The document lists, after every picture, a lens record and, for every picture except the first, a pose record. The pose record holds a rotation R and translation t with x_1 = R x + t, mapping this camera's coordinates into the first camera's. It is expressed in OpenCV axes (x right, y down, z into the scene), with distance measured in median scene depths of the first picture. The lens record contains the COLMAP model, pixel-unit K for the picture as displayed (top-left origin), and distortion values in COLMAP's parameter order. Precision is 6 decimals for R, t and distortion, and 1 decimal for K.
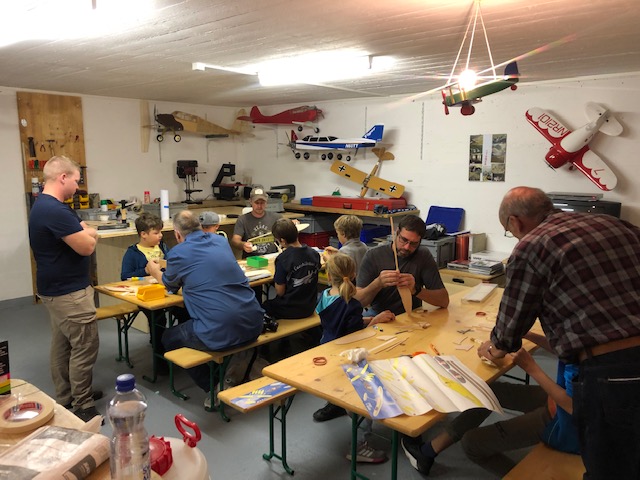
lens RADIAL K [[521.1, 0, 320.0], [0, 521.1, 240.0], [0, 0, 1]] dist [0.022401, 0.002783]
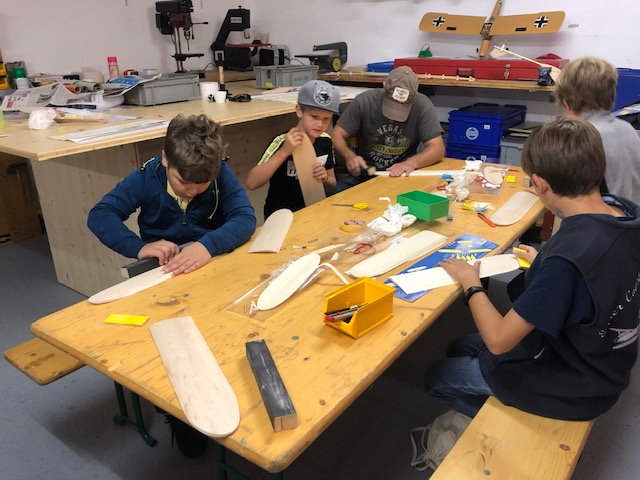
lens RADIAL K [[521.1, 0, 320.0], [0, 521.1, 240.0], [0, 0, 1]] dist [0.022401, 0.002783]
pose [[0.997618, -0.043389, 0.053633, -0.125732], [0.029596, 0.971448, 0.235401, -0.022870], [-0.062315, -0.233253, 0.970417, 0.330541]]
